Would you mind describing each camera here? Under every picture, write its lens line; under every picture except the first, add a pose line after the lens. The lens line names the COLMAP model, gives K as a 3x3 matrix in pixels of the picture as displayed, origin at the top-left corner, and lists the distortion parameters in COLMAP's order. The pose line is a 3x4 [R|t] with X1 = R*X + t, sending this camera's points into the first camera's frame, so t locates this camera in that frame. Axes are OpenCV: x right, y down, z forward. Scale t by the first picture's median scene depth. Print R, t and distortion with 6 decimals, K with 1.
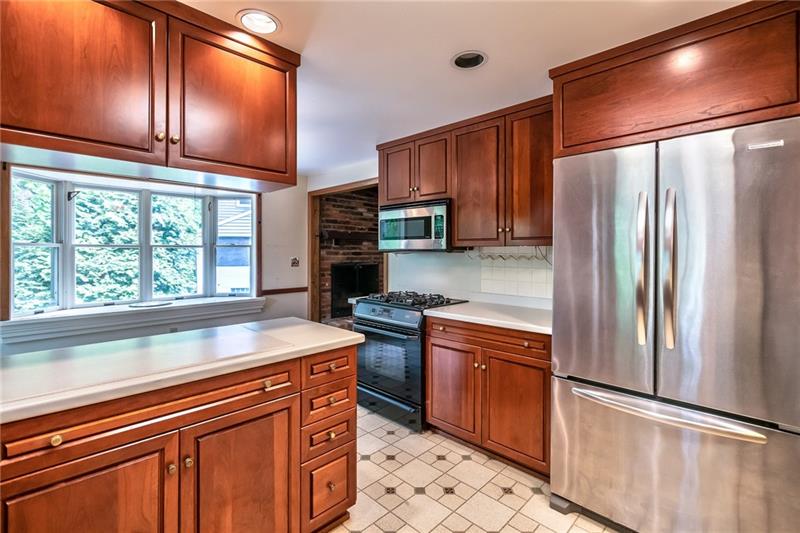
lens RADIAL K [[366.8, 0, 397.4], [0, 366.8, 259.5], [0, 0, 1]] dist [0.001486, -0.000120]
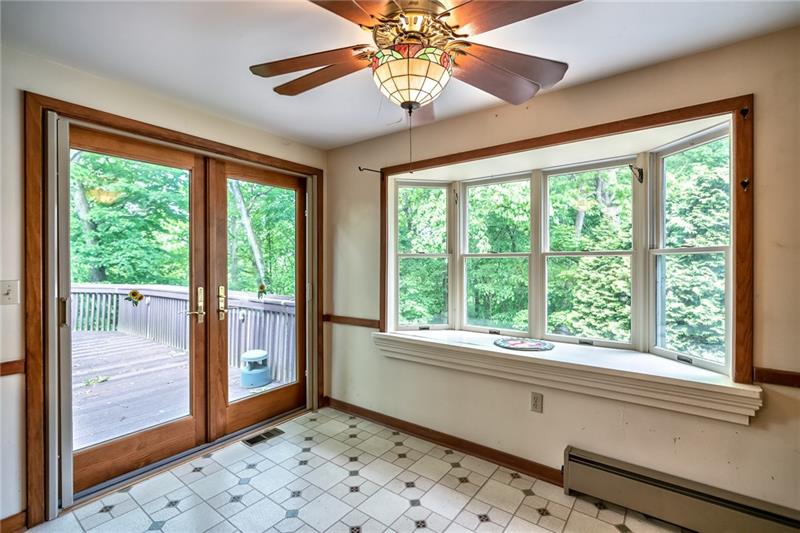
lens RADIAL K [[366.8, 0, 397.4], [0, 366.8, 262.7], [0, 0, 1]] dist [0.001486, -0.000120]
pose [[0.119689, -0.002748, -0.992808, -0.020349], [-0.021380, 0.999757, -0.005345, -0.005386], [0.992581, 0.021865, 0.119601, 0.277504]]
